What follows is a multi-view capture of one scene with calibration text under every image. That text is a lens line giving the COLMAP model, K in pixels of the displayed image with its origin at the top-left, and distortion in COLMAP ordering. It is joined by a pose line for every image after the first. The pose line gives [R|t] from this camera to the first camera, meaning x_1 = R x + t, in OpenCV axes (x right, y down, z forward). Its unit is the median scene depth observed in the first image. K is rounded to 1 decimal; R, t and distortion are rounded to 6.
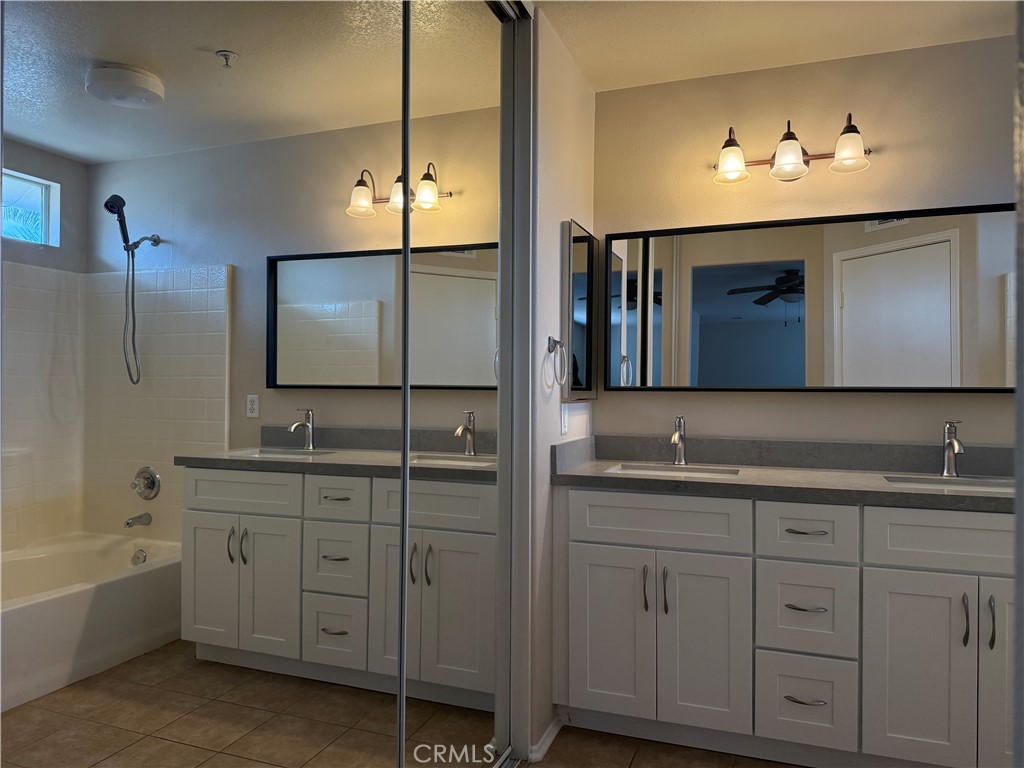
lens RADIAL K [[716.4, 0, 512.0], [0, 716.4, 384.0], [0, 0, 1]] dist [0.070805, -0.109002]
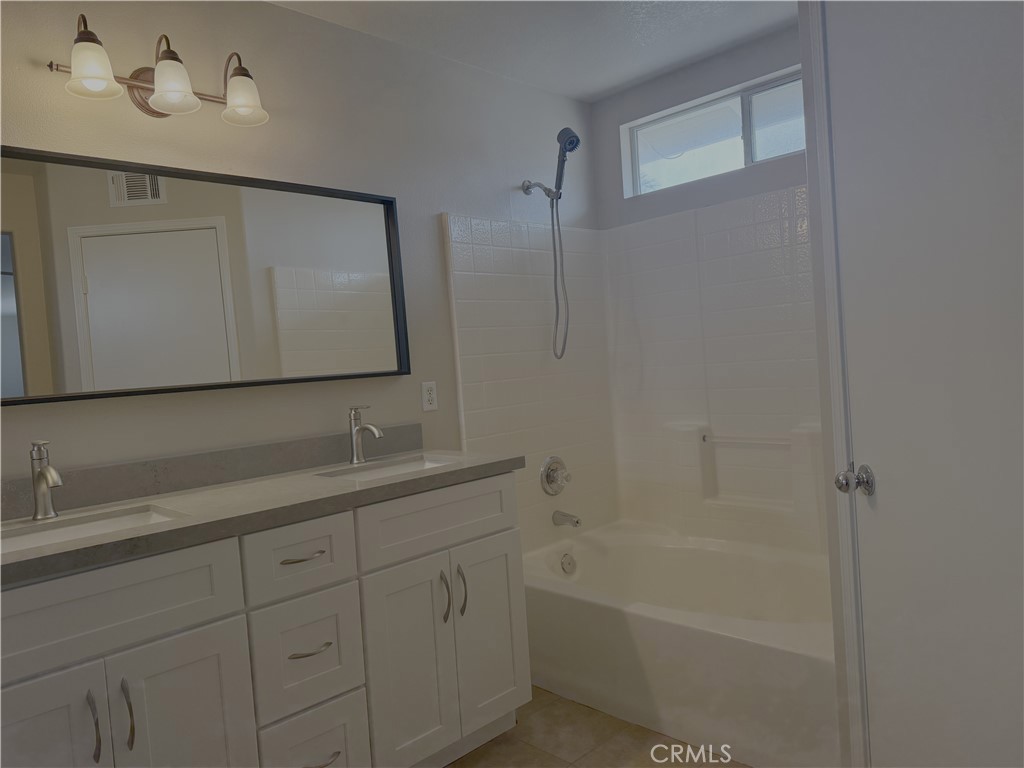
lens RADIAL K [[716.4, 0, 512.0], [0, 716.4, 384.0], [0, 0, 1]] dist [0.070805, -0.109002]
pose [[0.399048, -0.060096, 0.914958, -0.194159], [0.068472, 0.997017, 0.035623, -0.000312], [-0.914370, 0.048434, 0.401973, 0.396136]]
